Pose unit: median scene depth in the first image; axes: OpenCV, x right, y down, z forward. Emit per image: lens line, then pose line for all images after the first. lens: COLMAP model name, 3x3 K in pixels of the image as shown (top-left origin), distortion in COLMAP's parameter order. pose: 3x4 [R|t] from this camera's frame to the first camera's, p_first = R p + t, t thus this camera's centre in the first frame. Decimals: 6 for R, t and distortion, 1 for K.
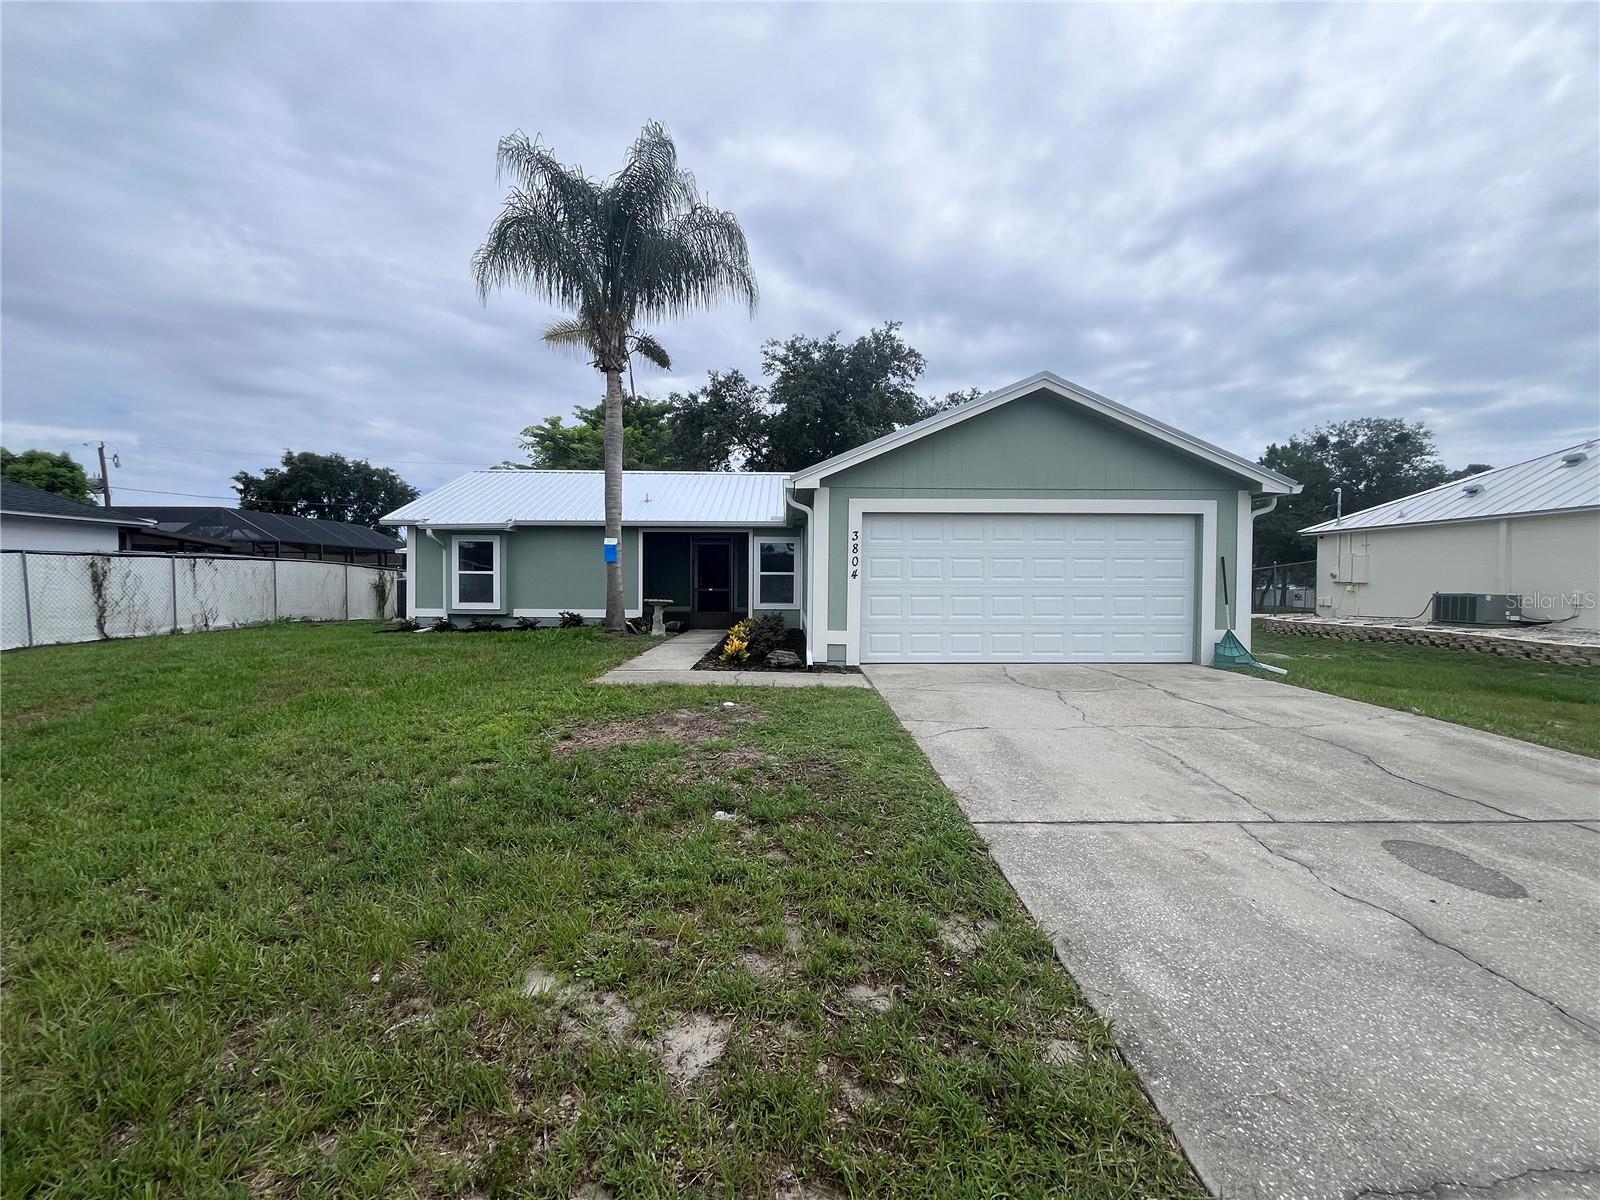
lens RADIAL K [[646.4, 0, 800.0], [0, 646.4, 600.0], [0, 0, 1]] dist [-0.000316, 0.000019]
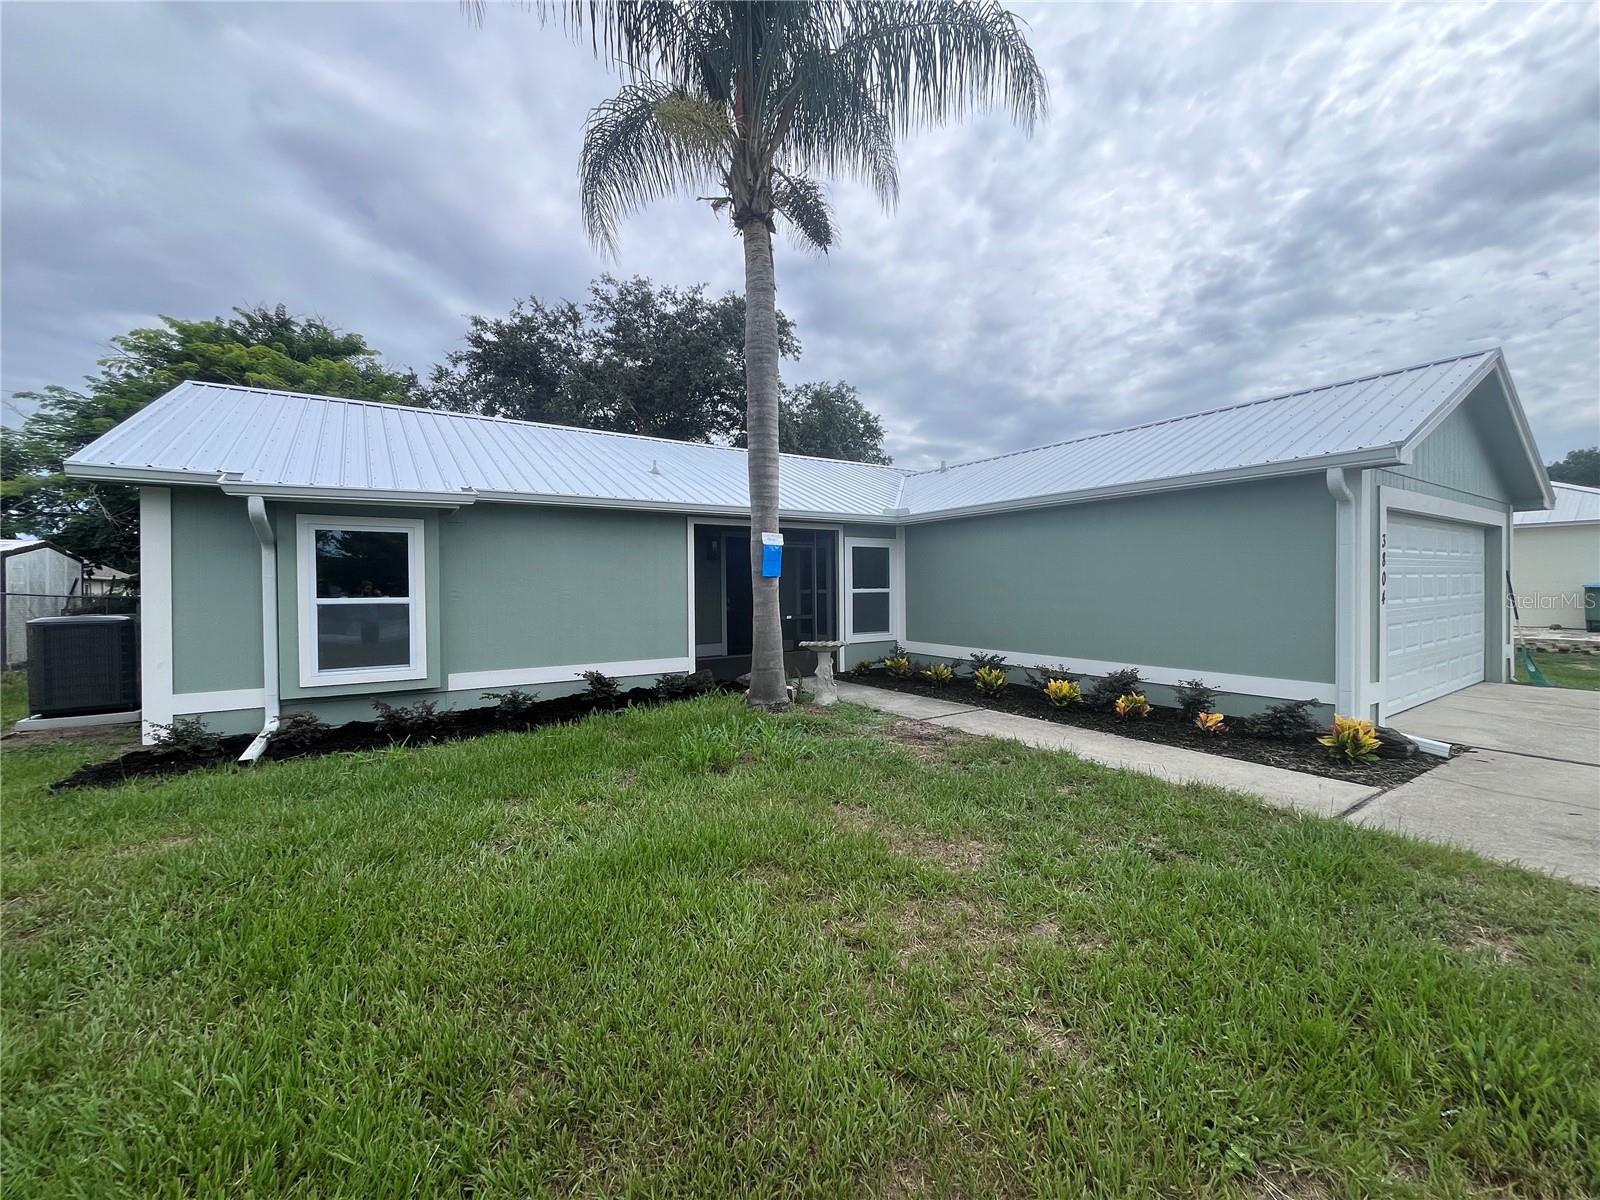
lens RADIAL K [[646.4, 0, 800.0], [0, 646.4, 600.0], [0, 0, 1]] dist [-0.000316, 0.000019]
pose [[0.844057, -0.026254, 0.535610, -0.485498], [0.030355, 0.999538, 0.001158, -0.034658], [-0.535393, 0.015281, 0.844465, 0.457036]]
